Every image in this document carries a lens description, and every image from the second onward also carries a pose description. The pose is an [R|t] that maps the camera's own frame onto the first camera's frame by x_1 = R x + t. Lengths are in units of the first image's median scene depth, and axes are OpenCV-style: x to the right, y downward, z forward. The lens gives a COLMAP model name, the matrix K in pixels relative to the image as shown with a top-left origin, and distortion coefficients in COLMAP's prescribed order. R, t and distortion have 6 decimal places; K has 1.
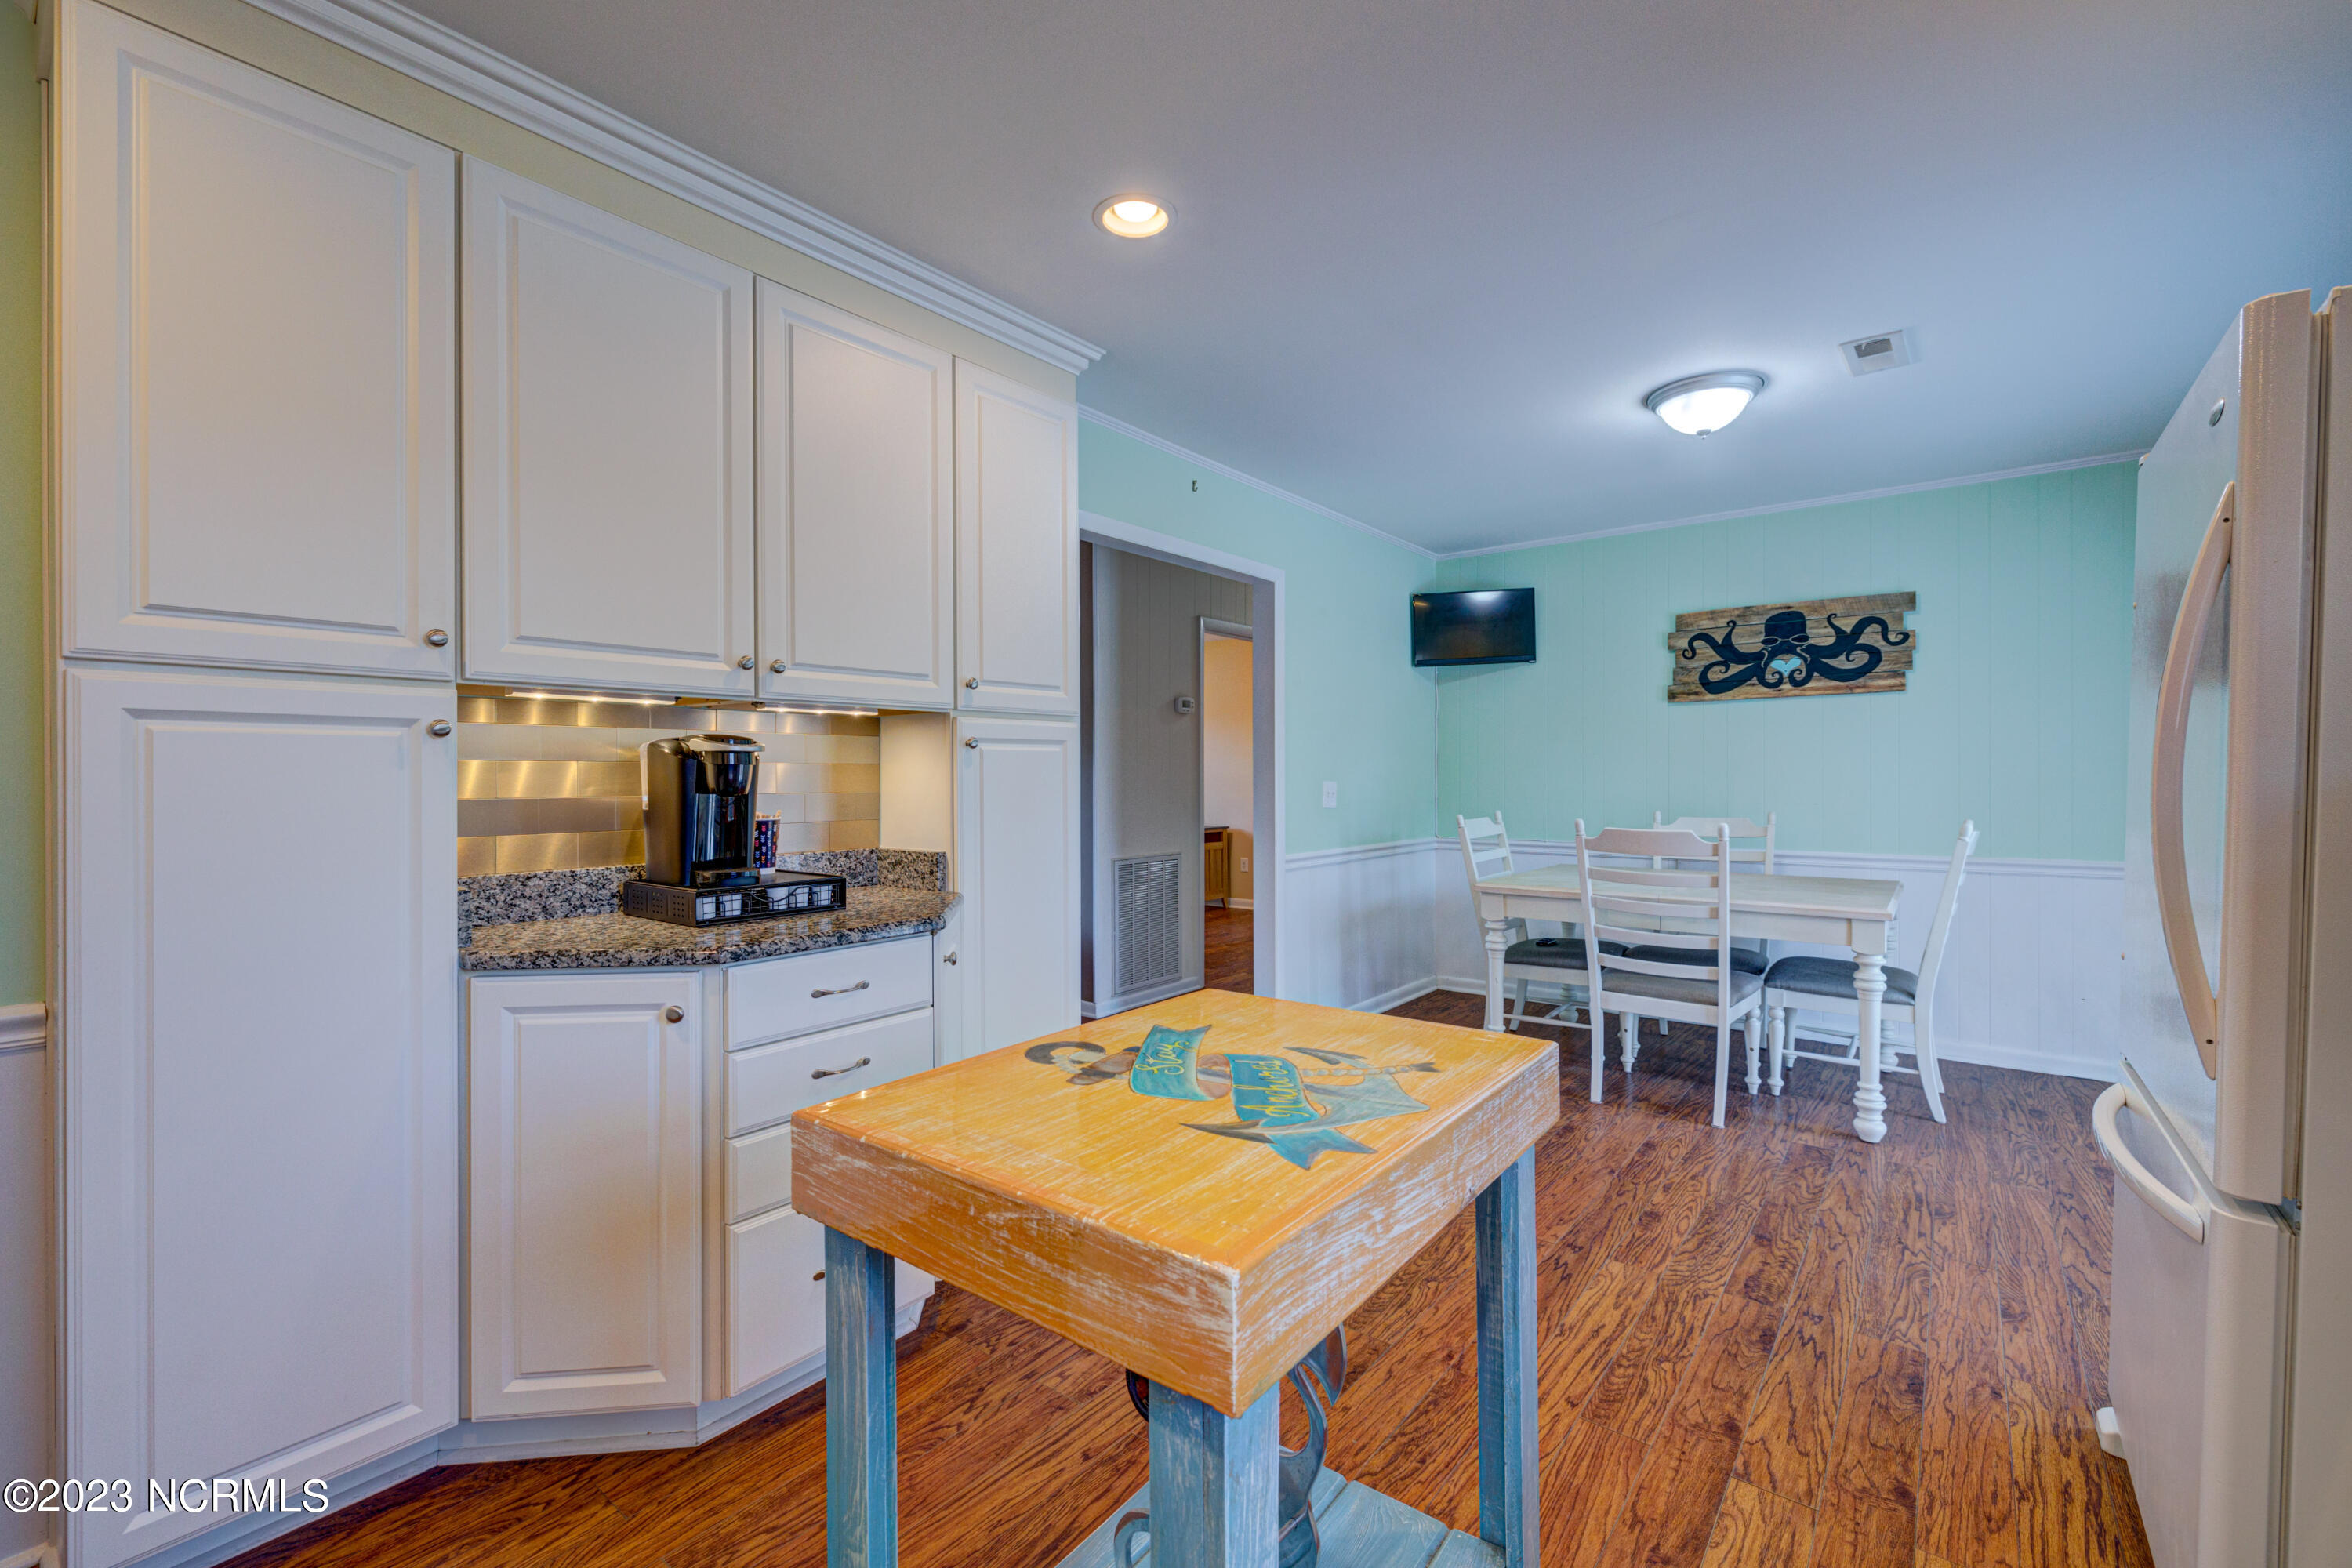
lens RADIAL K [[980.8, 0, 1177.3], [0, 980.8, 776.9], [0, 0, 1]] dist [0.000660, -0.000330]
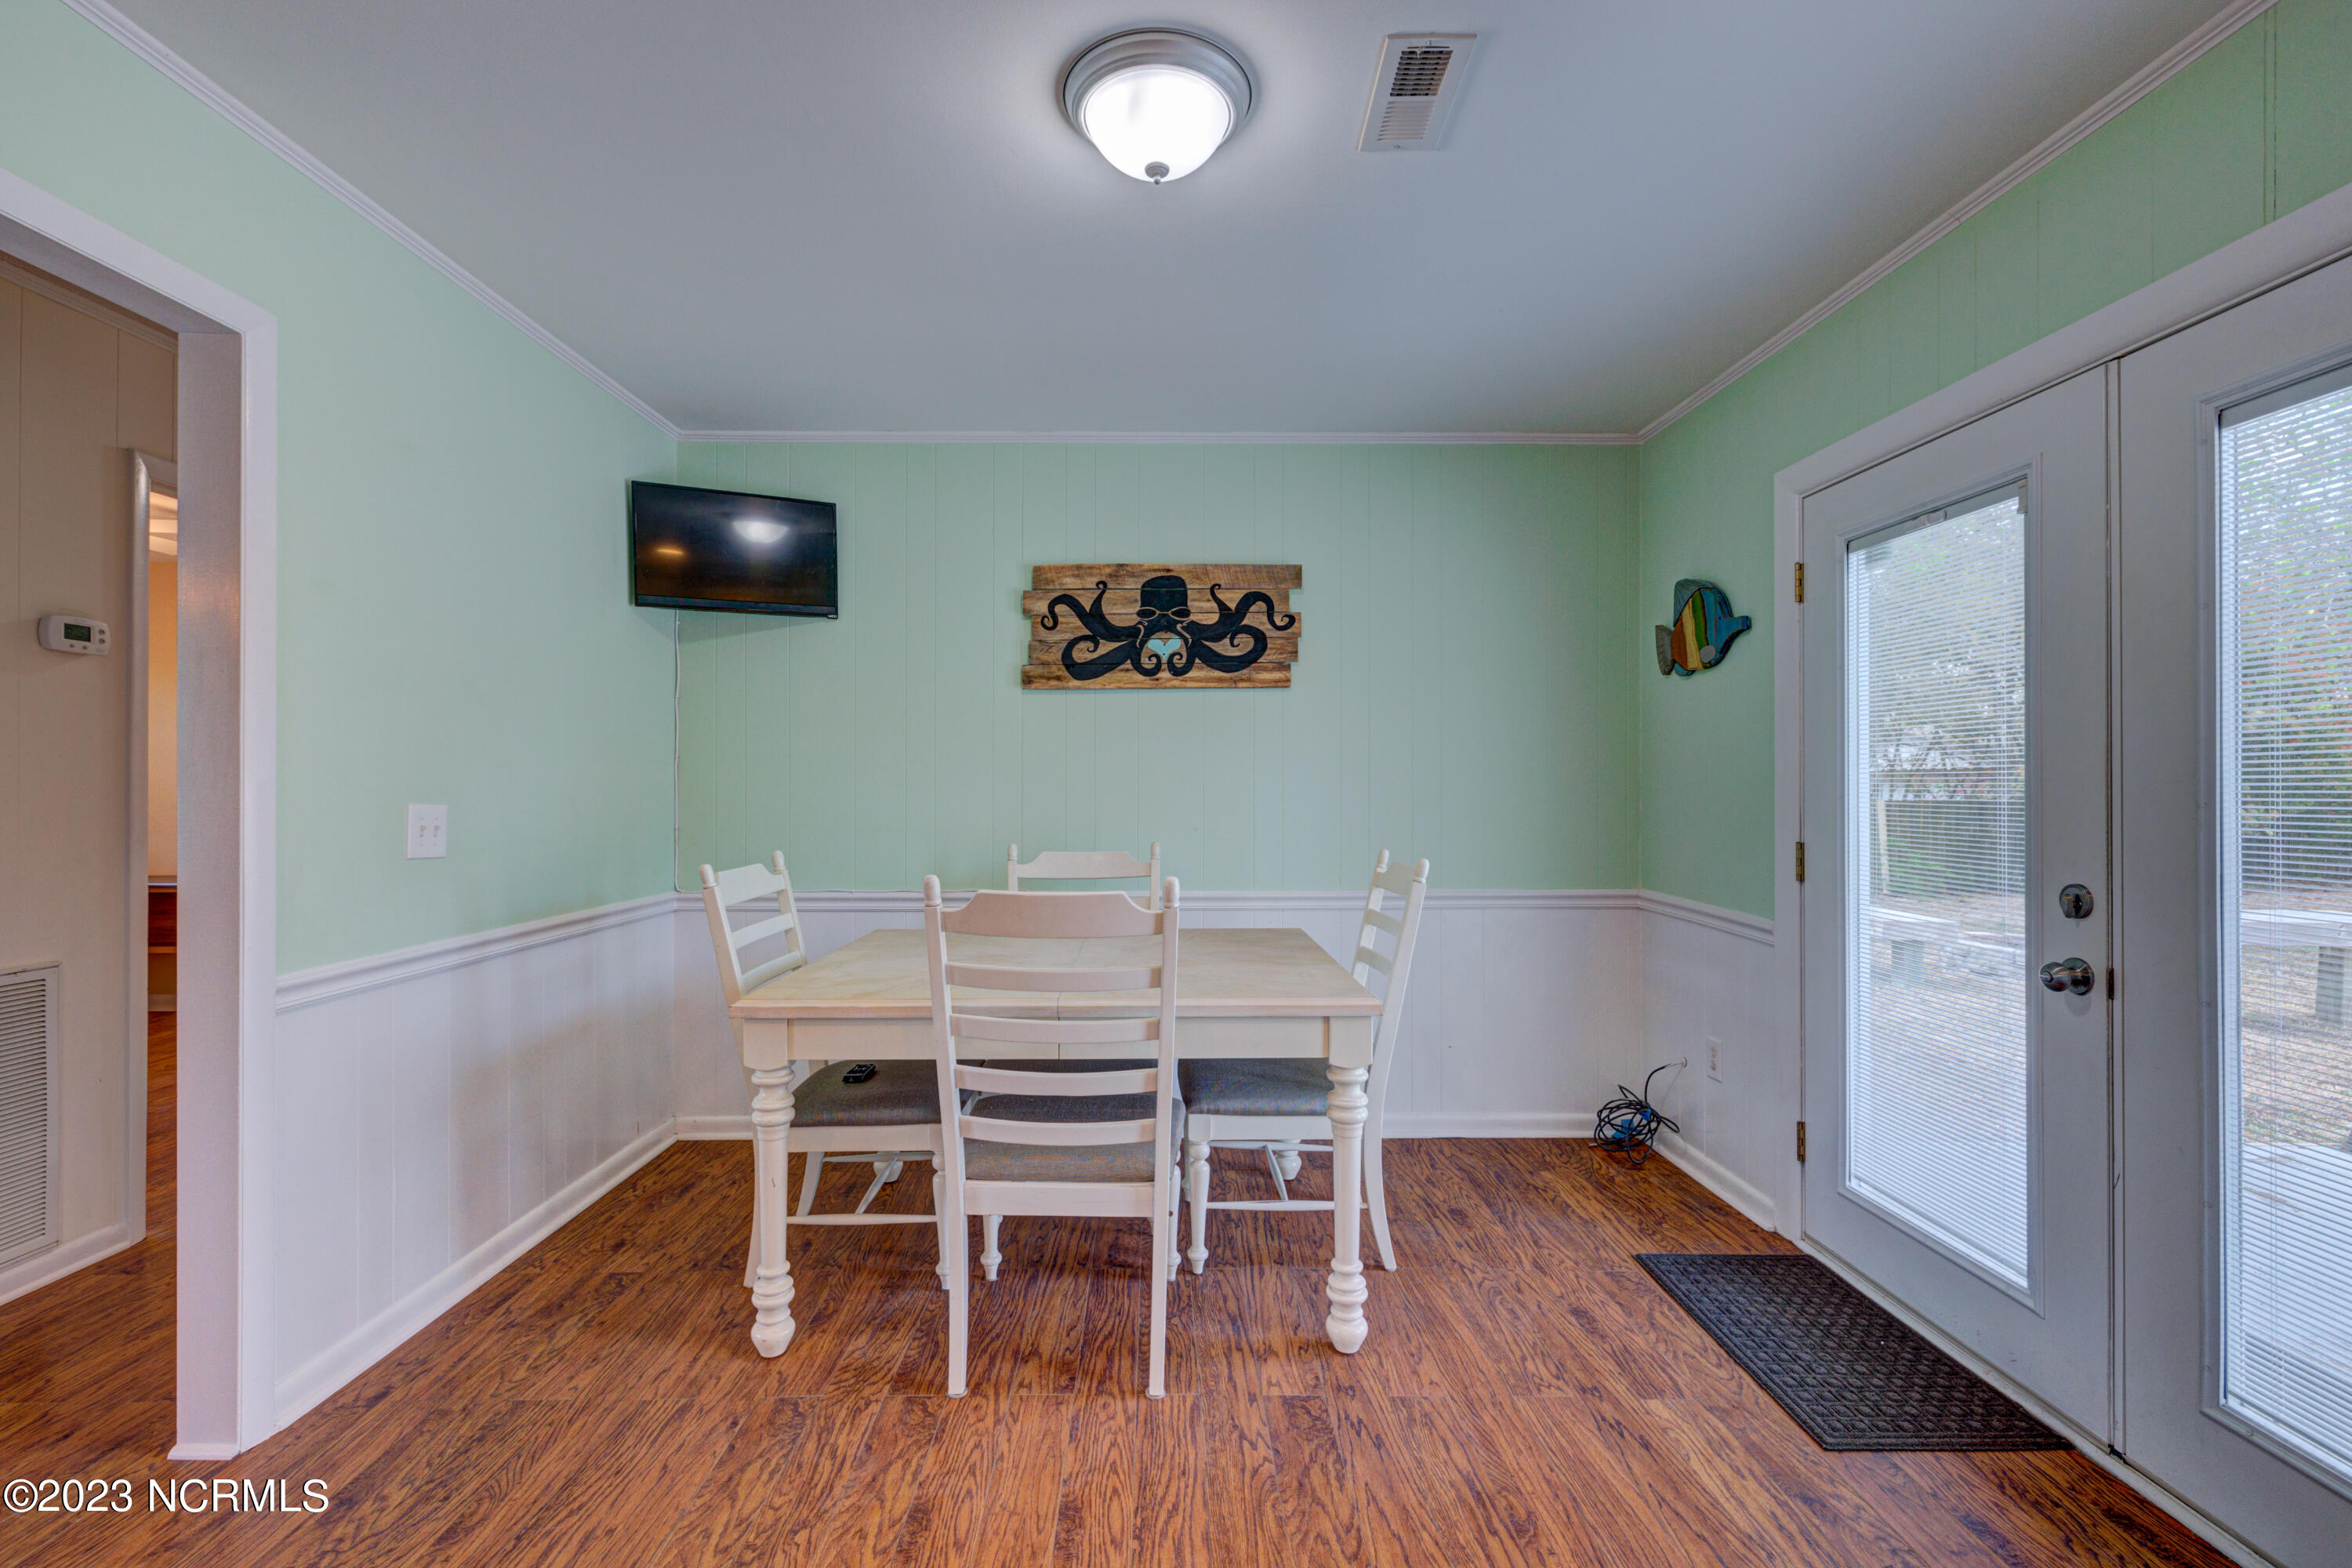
lens RADIAL K [[1018.3, 0, 1162.8], [0, 1018.3, 788.0], [0, 0, 1]] dist [0.000829, -0.000027]
pose [[0.782324, 0.002336, 0.622868, 0.135958], [-0.001329, 0.999997, -0.002081, -0.003042], [-0.622871, 0.000801, 0.782324, 0.404053]]
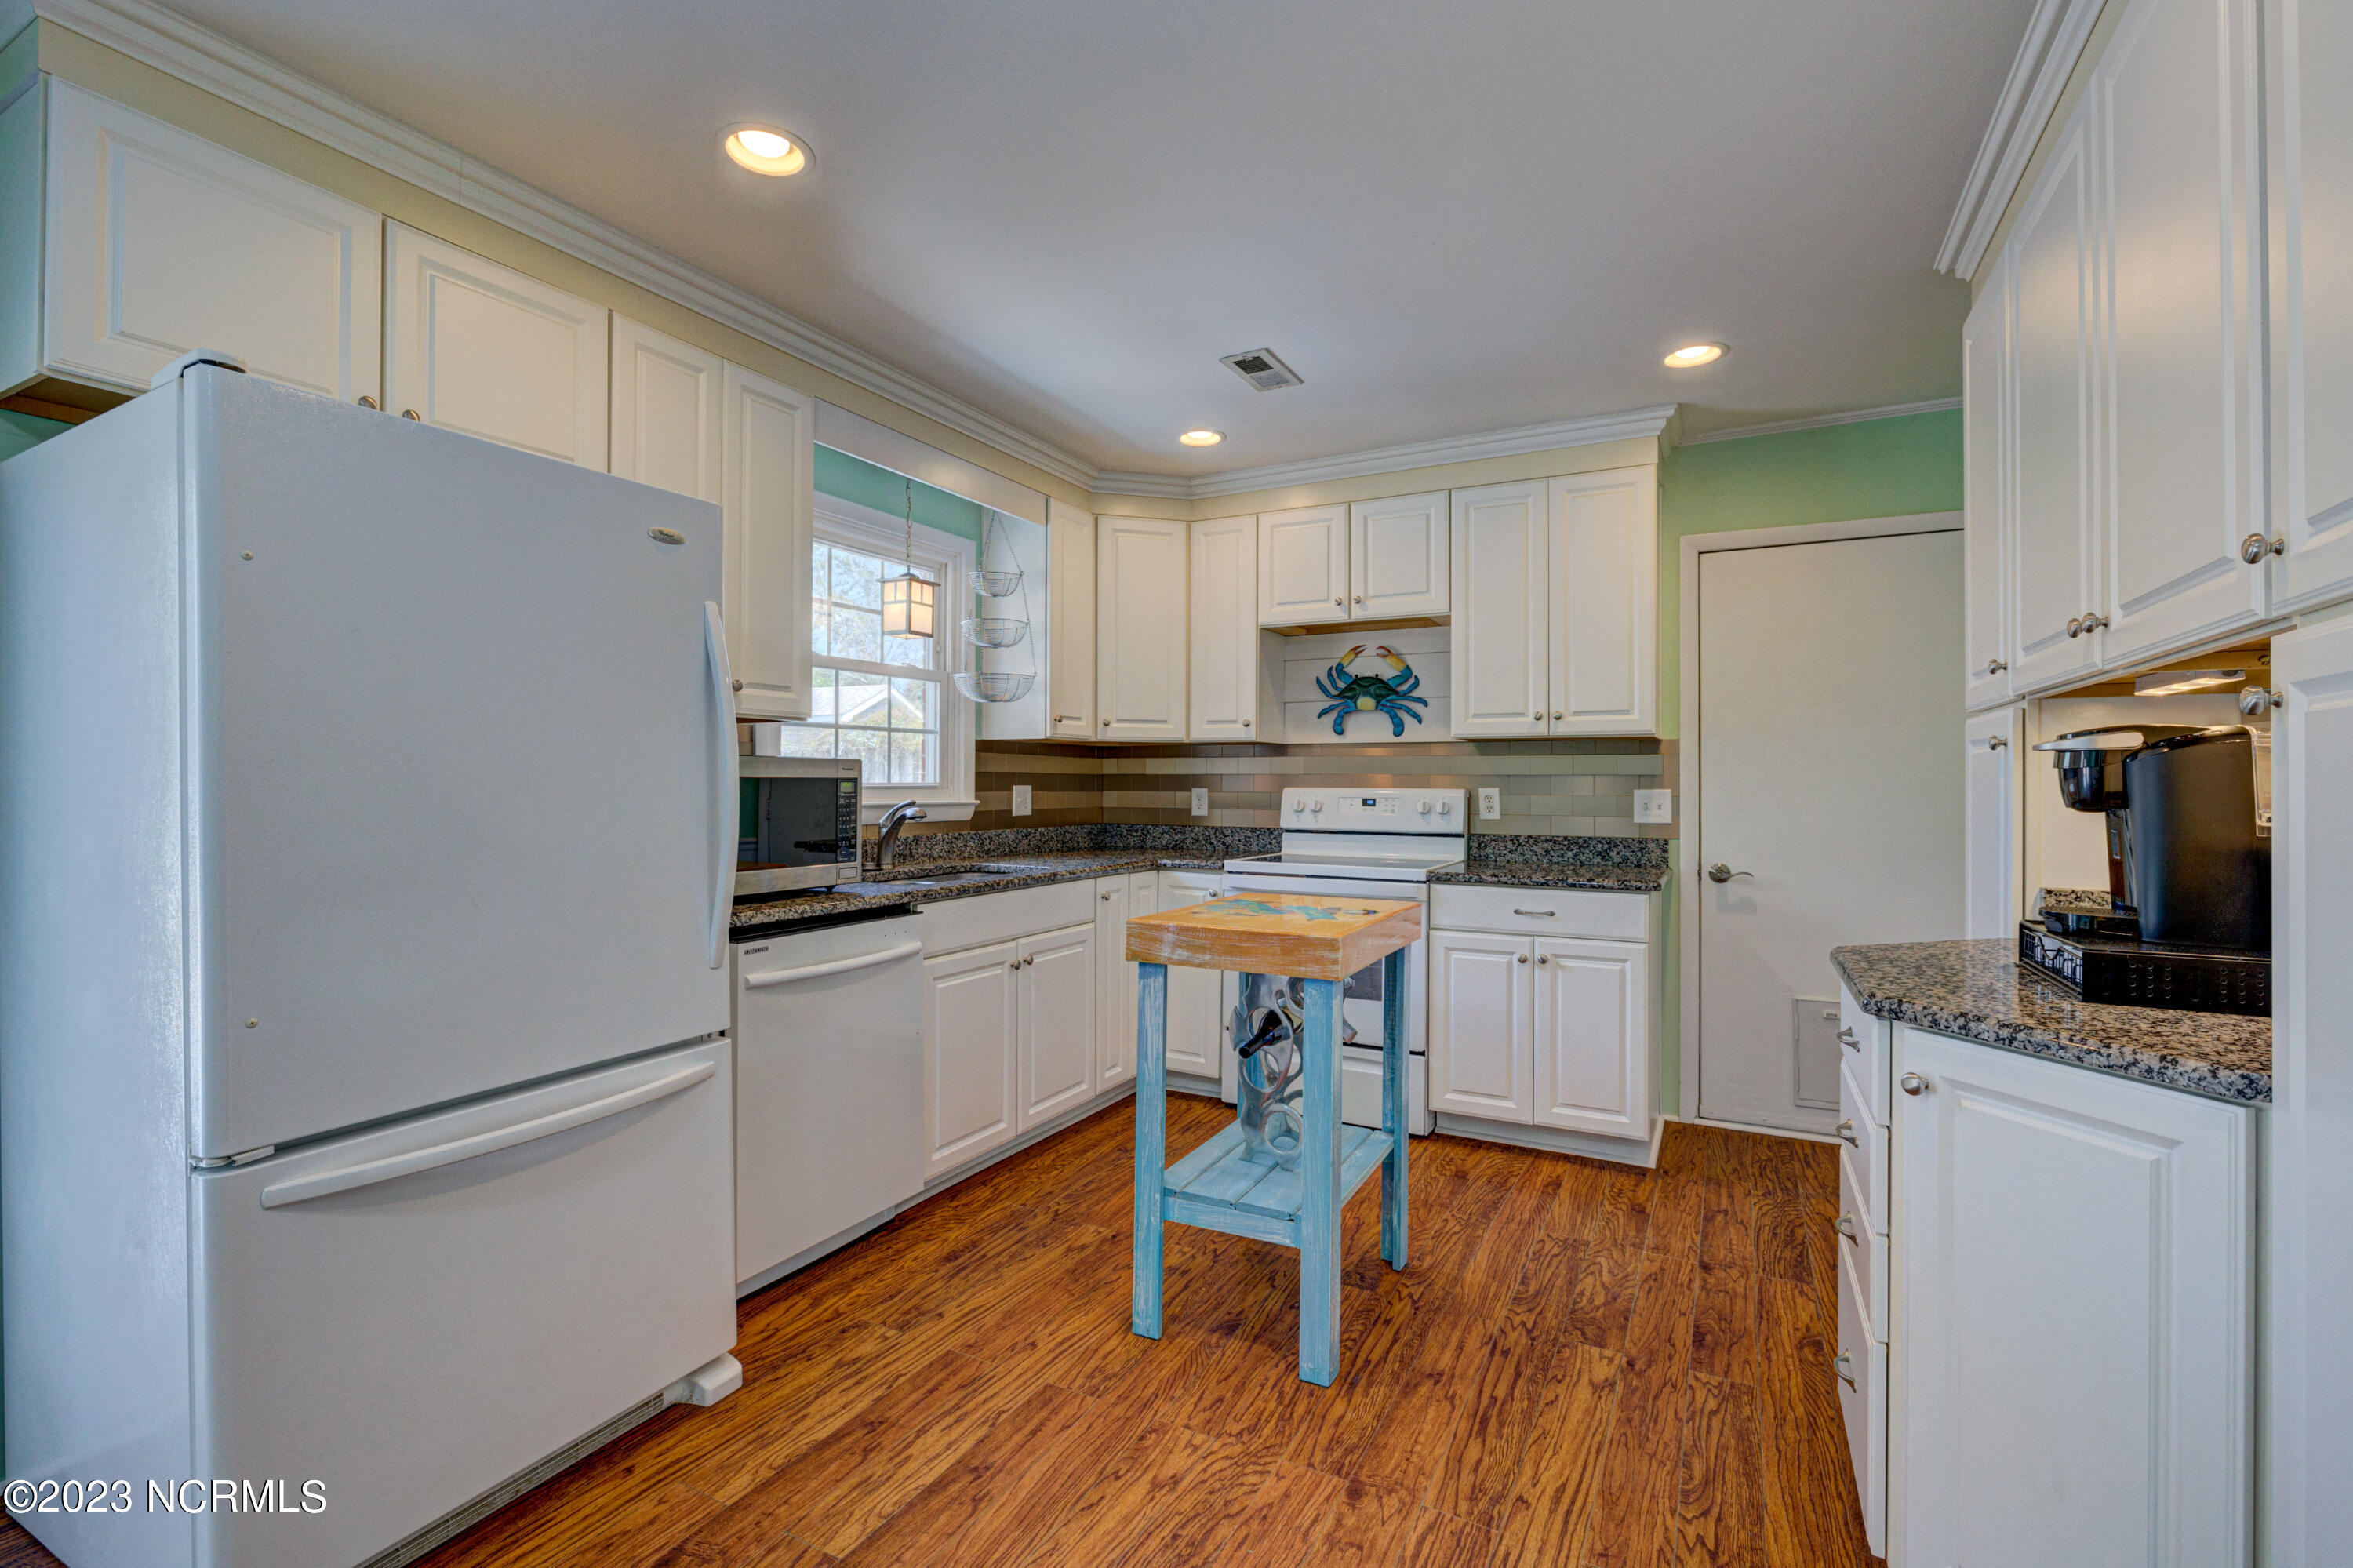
lens RADIAL K [[1054.0, 0, 1163.4], [0, 1054.0, 779.4], [0, 0, 1]] dist [-0.002544, 0.000176]
pose [[-0.985668, -0.000613, -0.168697, 0.166618], [-0.000552, 1.000000, -0.000405, -0.001679], [0.168698, -0.000306, -0.985668, 0.766847]]
